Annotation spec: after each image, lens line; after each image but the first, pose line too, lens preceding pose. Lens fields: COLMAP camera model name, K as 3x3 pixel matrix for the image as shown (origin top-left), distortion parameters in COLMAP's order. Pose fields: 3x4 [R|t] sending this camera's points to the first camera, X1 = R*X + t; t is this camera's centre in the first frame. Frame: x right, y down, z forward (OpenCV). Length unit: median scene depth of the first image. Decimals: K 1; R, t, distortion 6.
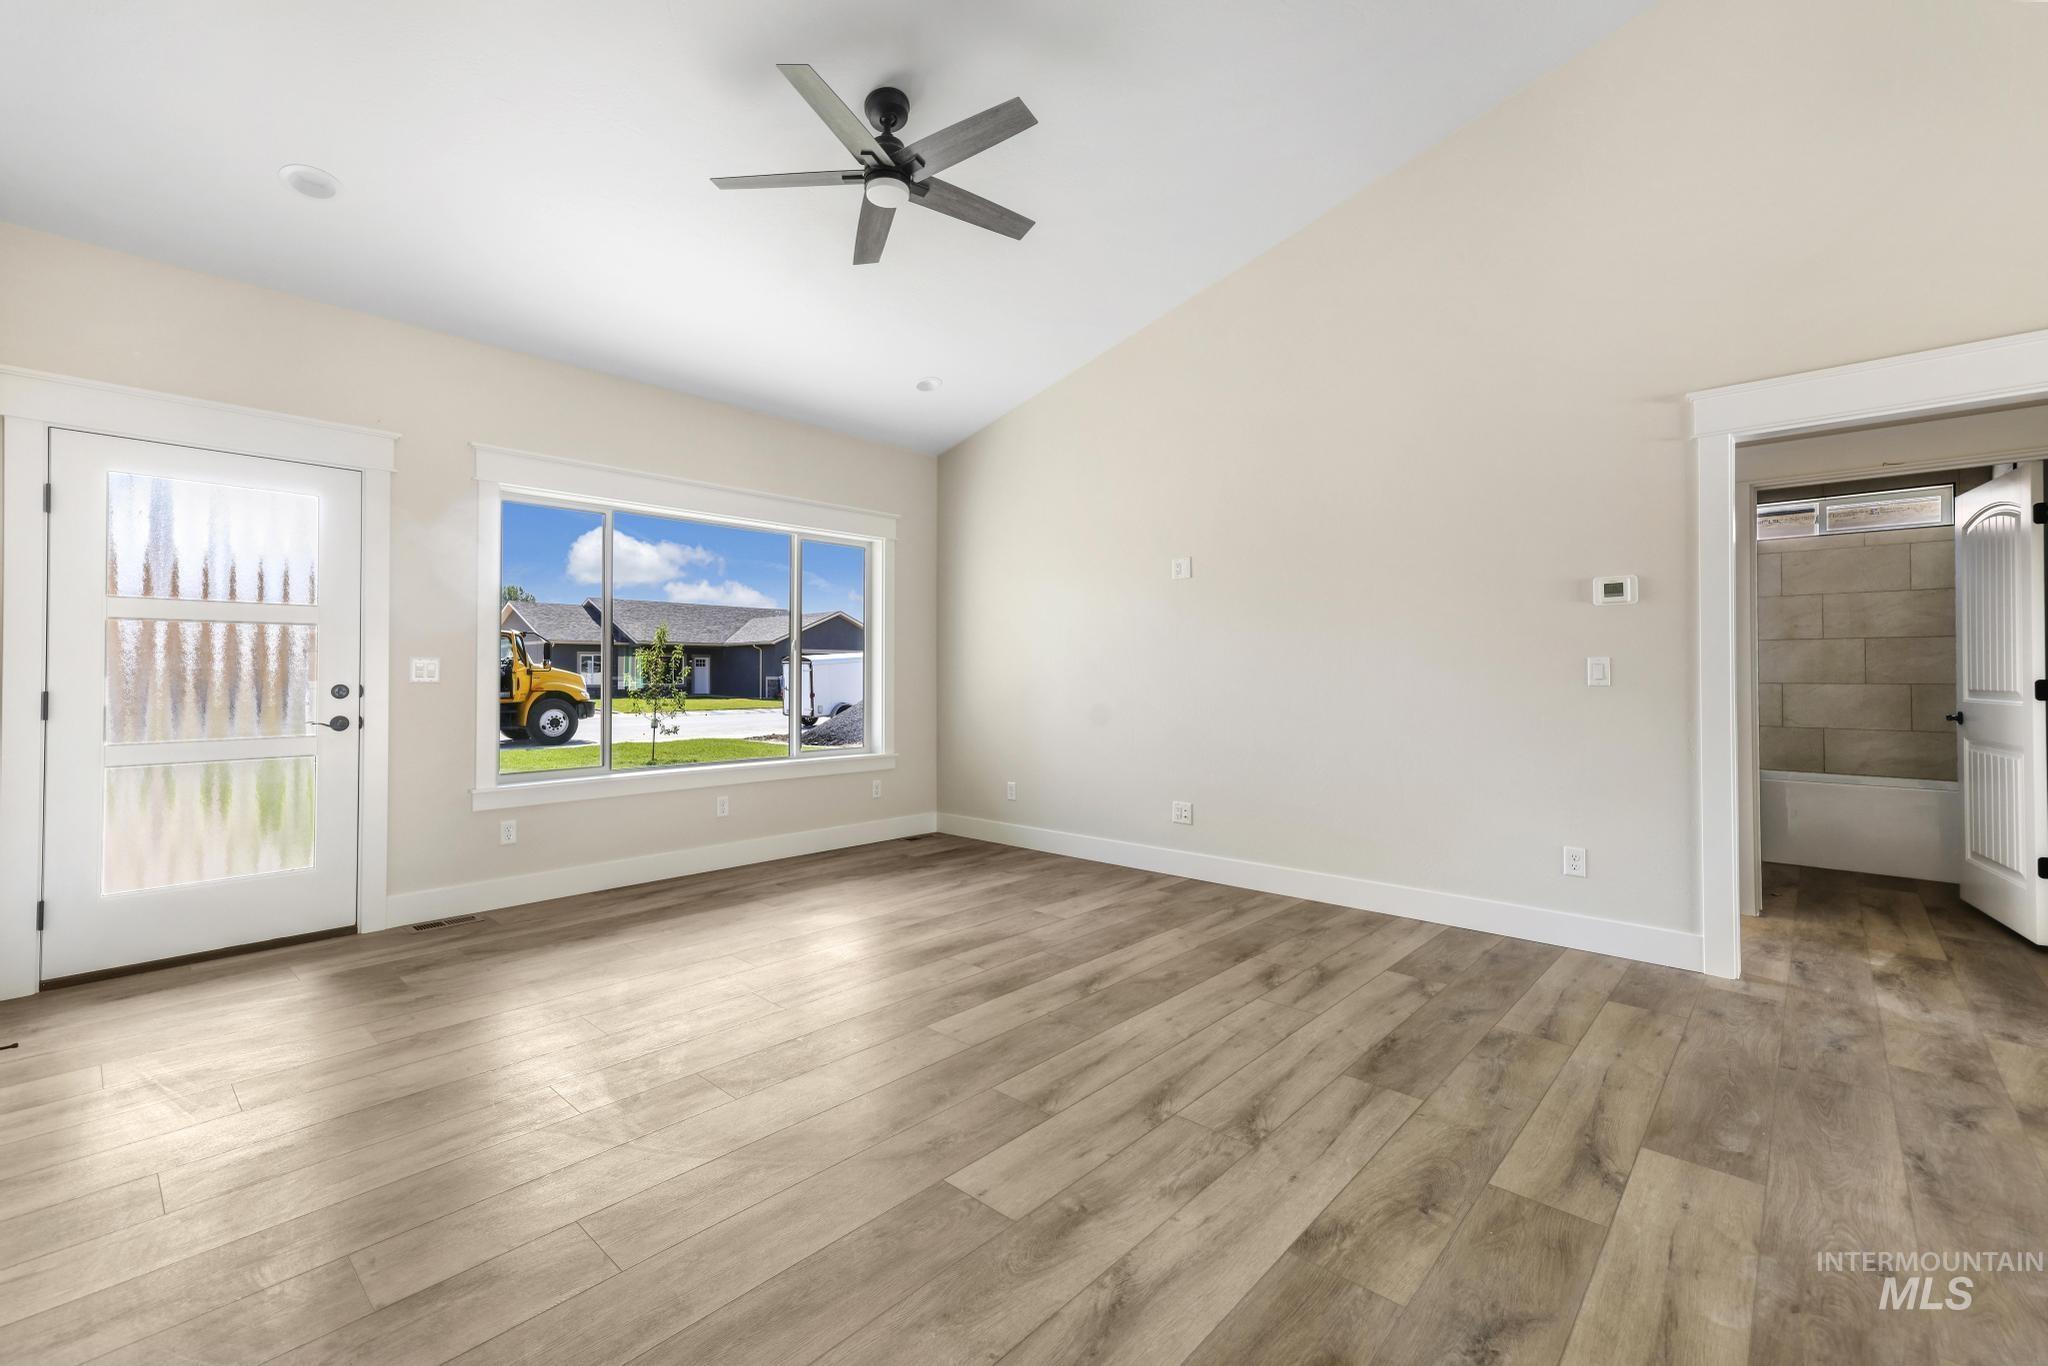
lens RADIAL K [[883.8, 0, 1011.9], [0, 883.8, 674.6], [0, 0, 1]] dist [0.008450, 0.000707]
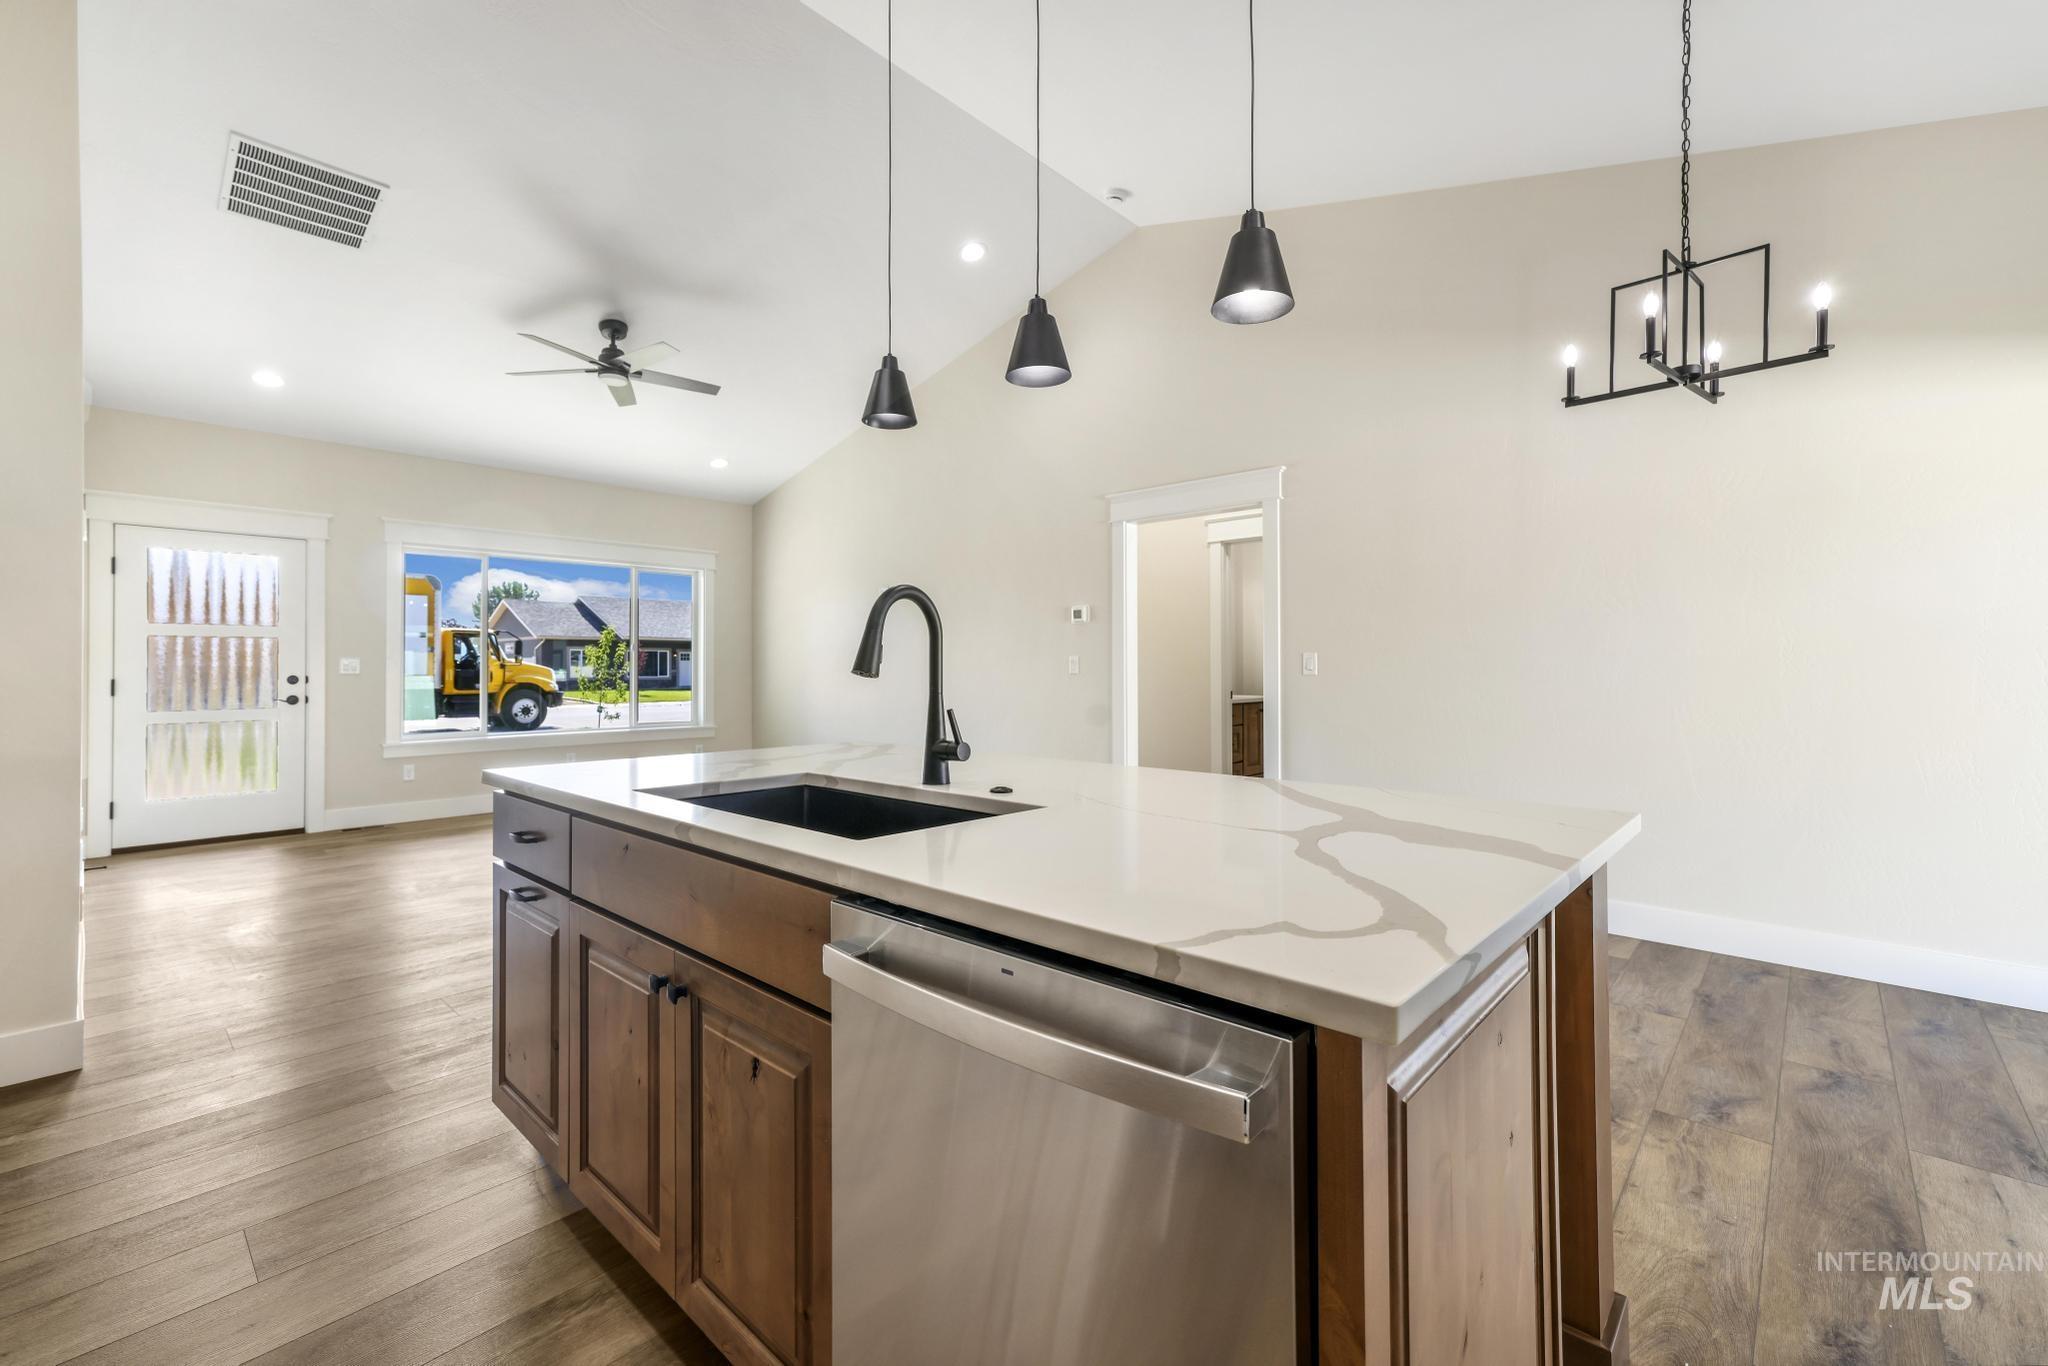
lens RADIAL K [[883.8, 0, 1018.8], [0, 883.8, 669.8], [0, 0, 1]] dist [0.008450, 0.000707]
pose [[0.999981, -0.003065, -0.005407, 0.560048], [0.003082, 0.999990, 0.003124, 0.000269], [0.005397, -0.003140, 0.999981, -0.591802]]
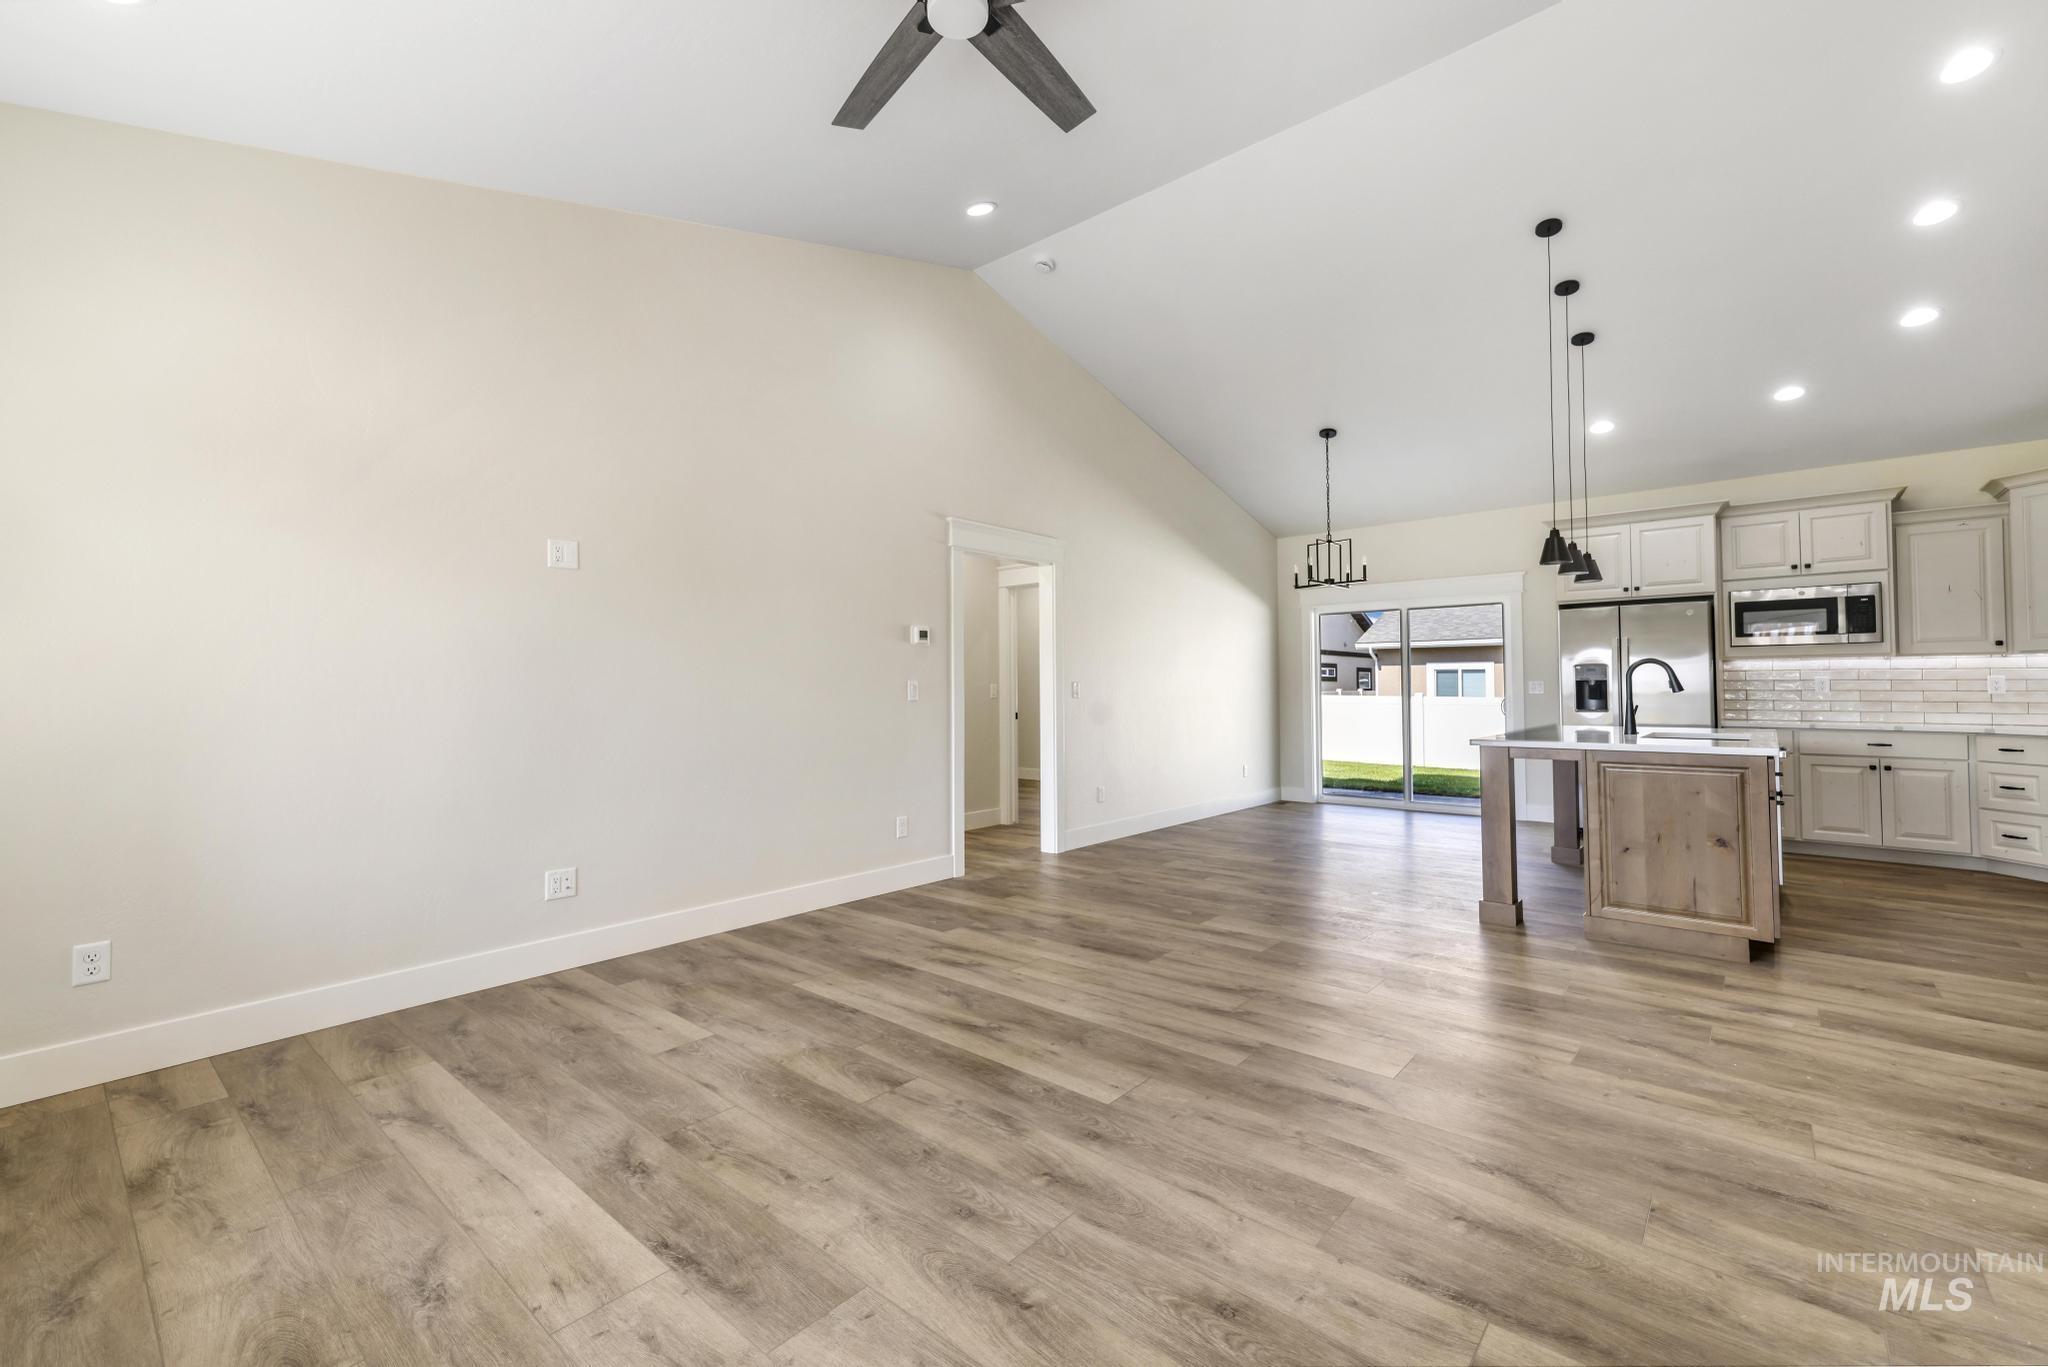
lens RADIAL K [[858.8, 0, 1017.3], [0, 858.8, 672.7], [0, 0, 1]] dist [0.012980, 0.001192]
pose [[-0.028434, 0.018859, 0.999418, -0.725798], [0.008611, 0.999790, -0.018621, -0.004666], [-0.999559, 0.008076, -0.028590, 0.856281]]
